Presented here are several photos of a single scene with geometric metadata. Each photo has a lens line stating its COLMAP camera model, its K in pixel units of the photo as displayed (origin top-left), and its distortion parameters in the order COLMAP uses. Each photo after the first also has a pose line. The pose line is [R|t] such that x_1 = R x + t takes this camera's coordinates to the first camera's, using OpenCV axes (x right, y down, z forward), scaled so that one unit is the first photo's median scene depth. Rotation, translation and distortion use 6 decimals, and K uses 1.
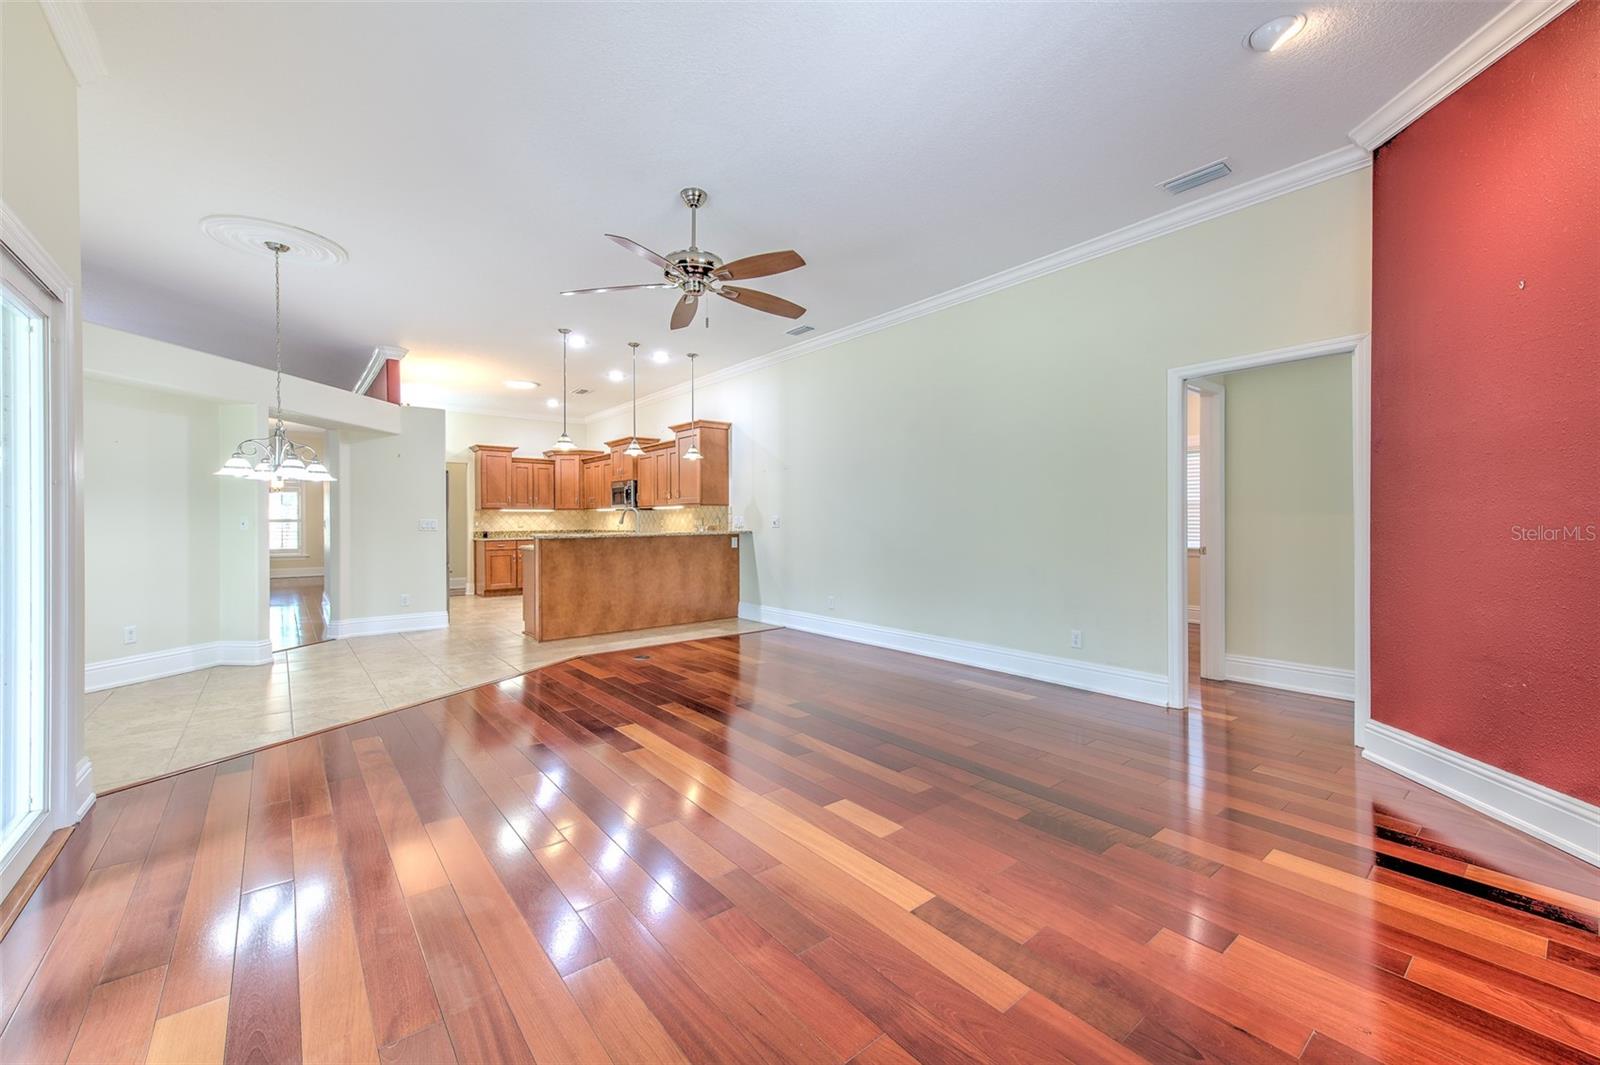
lens RADIAL K [[643.4, 0, 800.7], [0, 643.4, 516.6], [0, 0, 1]] dist [0.010552, -0.005962]
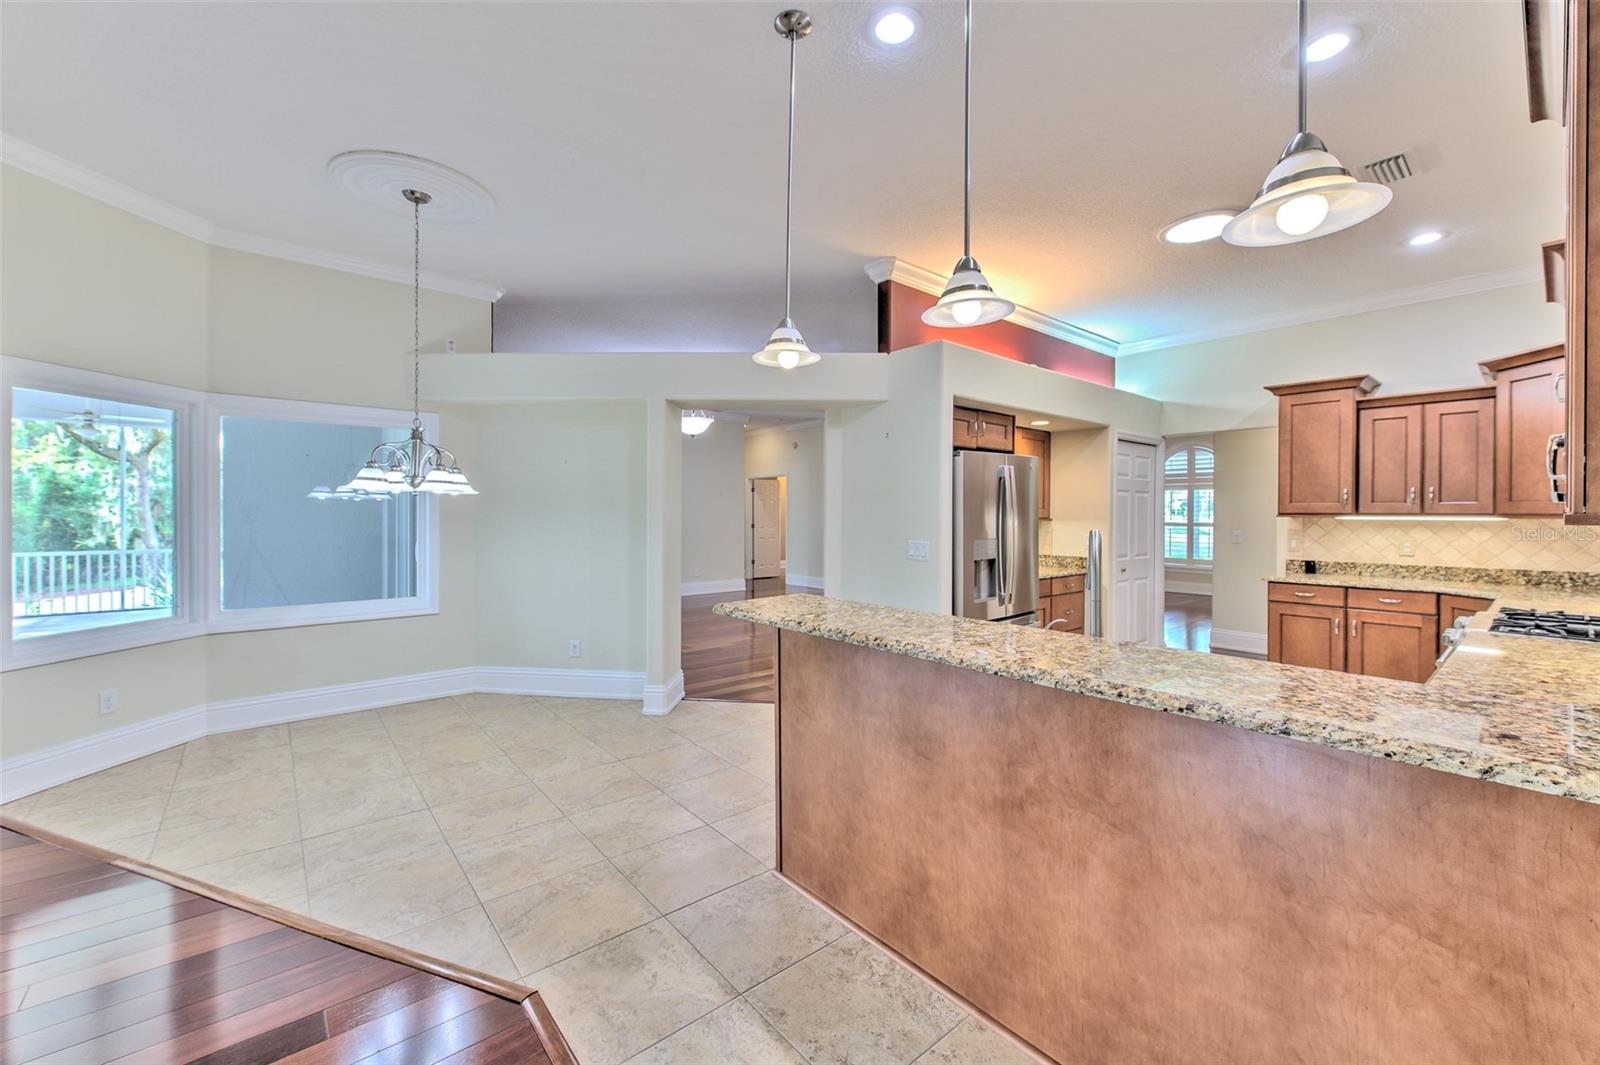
lens RADIAL K [[643.4, 0, 800.7], [0, 643.4, 516.6], [0, 0, 1]] dist [0.010552, -0.005962]
pose [[0.022853, 0.010877, -0.999680, -0.009578], [0.000912, 0.999940, 0.010901, -0.015791], [0.999738, -0.001160, 0.022841, 0.601567]]
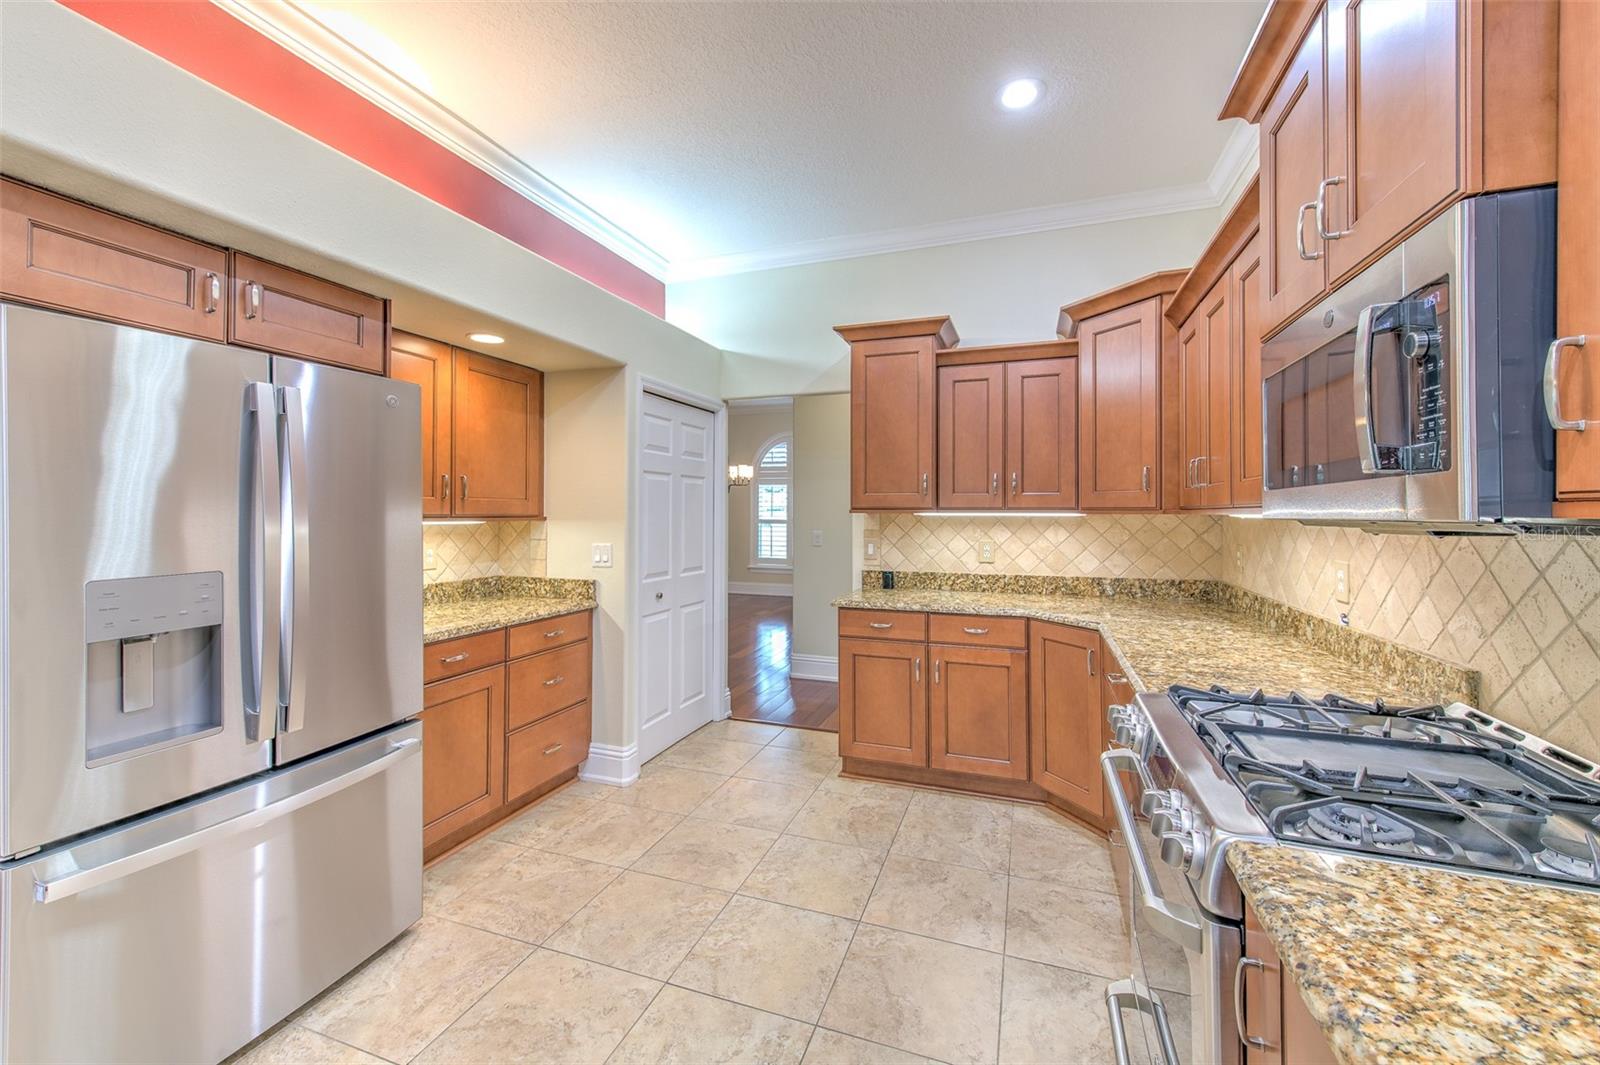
lens RADIAL K [[649.6, 0, 803.6], [0, 649.6, 495.7], [0, 0, 1]] dist [0.003427, 0.000134]
pose [[0.525336, -0.013005, -0.850796, -0.203081], [-0.001615, 0.999866, -0.016281, -0.013358], [0.850894, 0.009927, 0.525244, 0.765743]]
